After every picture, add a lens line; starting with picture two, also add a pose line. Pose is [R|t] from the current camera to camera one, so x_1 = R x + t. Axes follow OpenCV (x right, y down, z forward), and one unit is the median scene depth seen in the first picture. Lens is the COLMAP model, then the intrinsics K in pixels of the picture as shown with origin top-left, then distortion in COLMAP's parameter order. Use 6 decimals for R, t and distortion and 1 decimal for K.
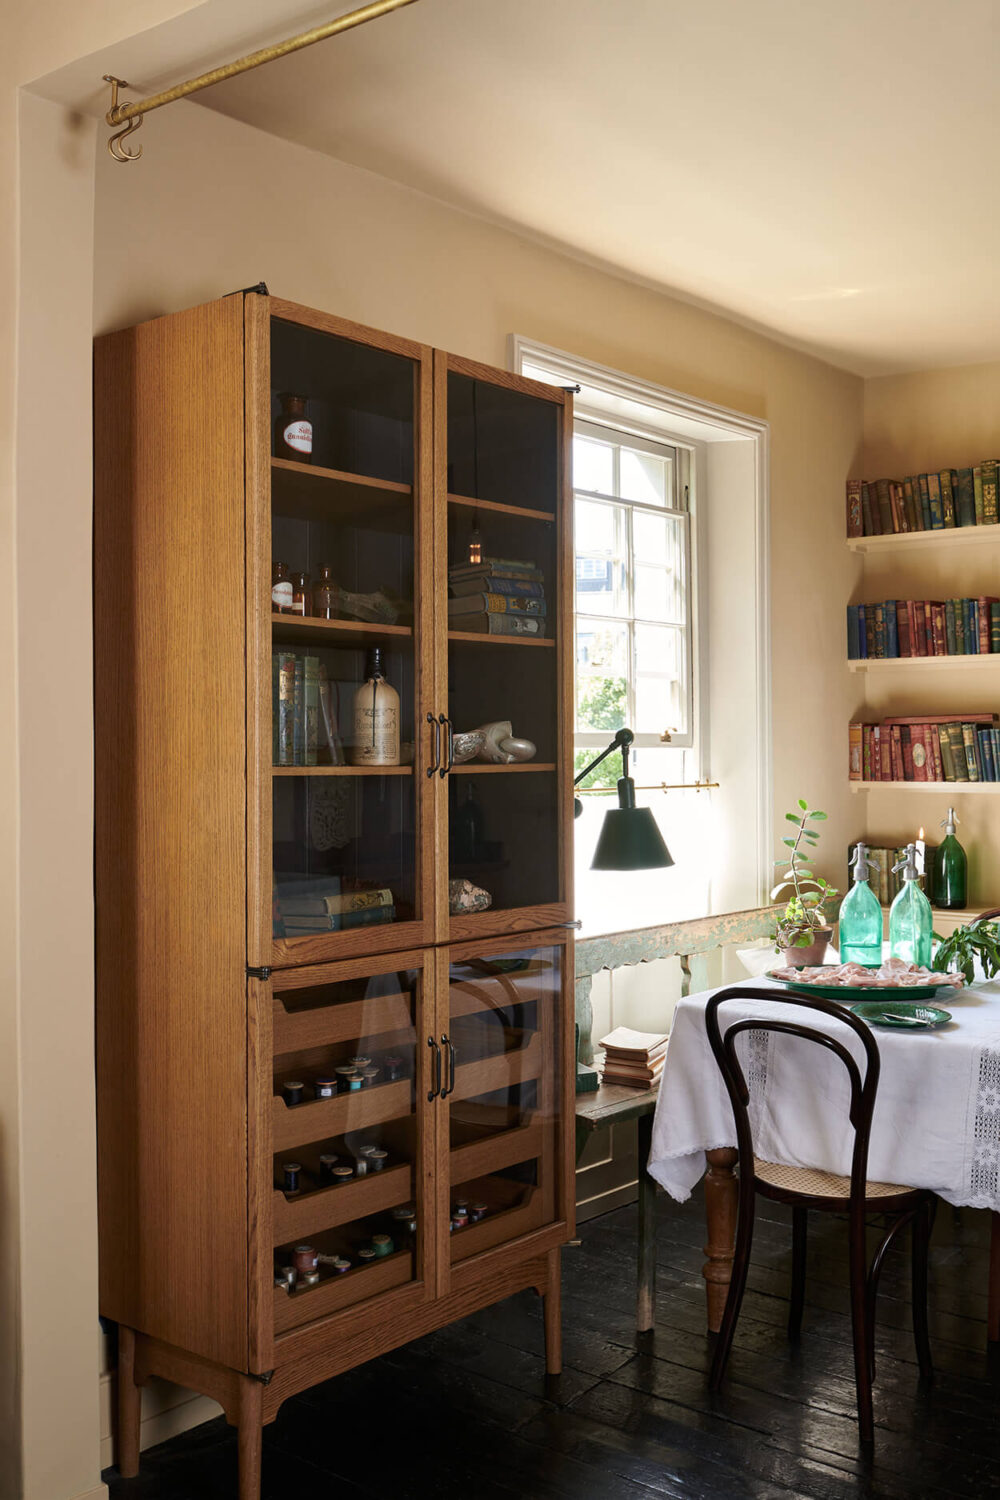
lens RADIAL K [[1491.2, 0, 500.9], [0, 1491.2, 725.2], [0, 0, 1]] dist [0.003079, 0.001211]
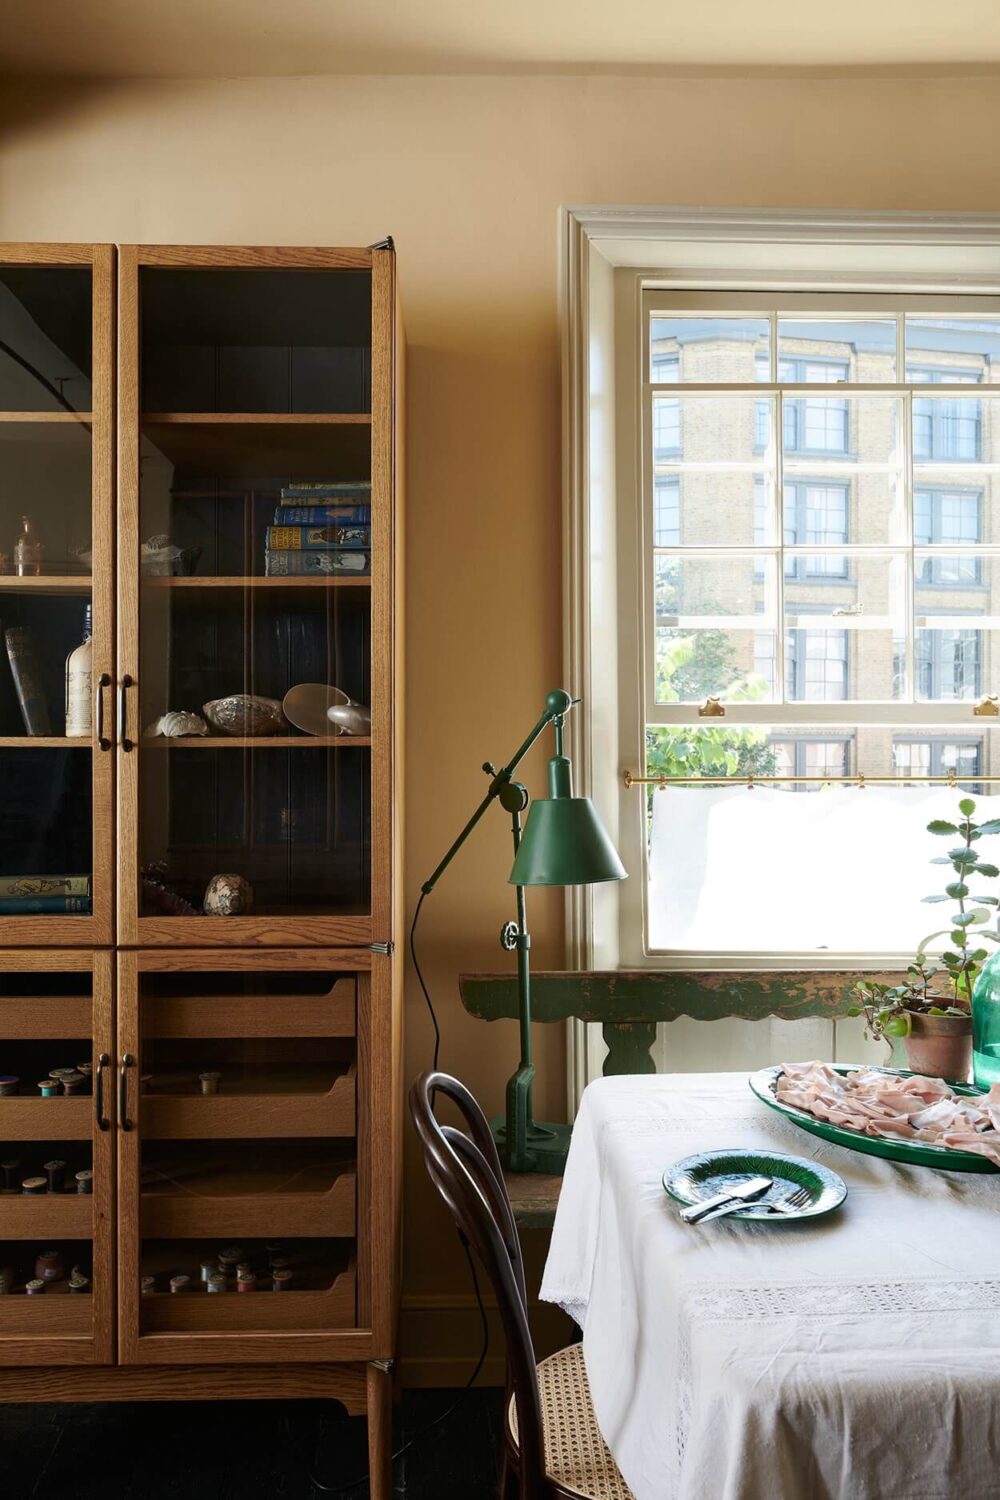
lens RADIAL K [[1111.0, 0, 499.9], [0, 1111.0, 730.2], [0, 0, 1]] dist [0.002465, -0.001465]
pose [[0.656950, -0.006721, -0.753905, 0.569239], [0.012861, 0.999915, 0.002293, 0.024733], [0.753825, -0.011202, 0.656980, 0.739729]]
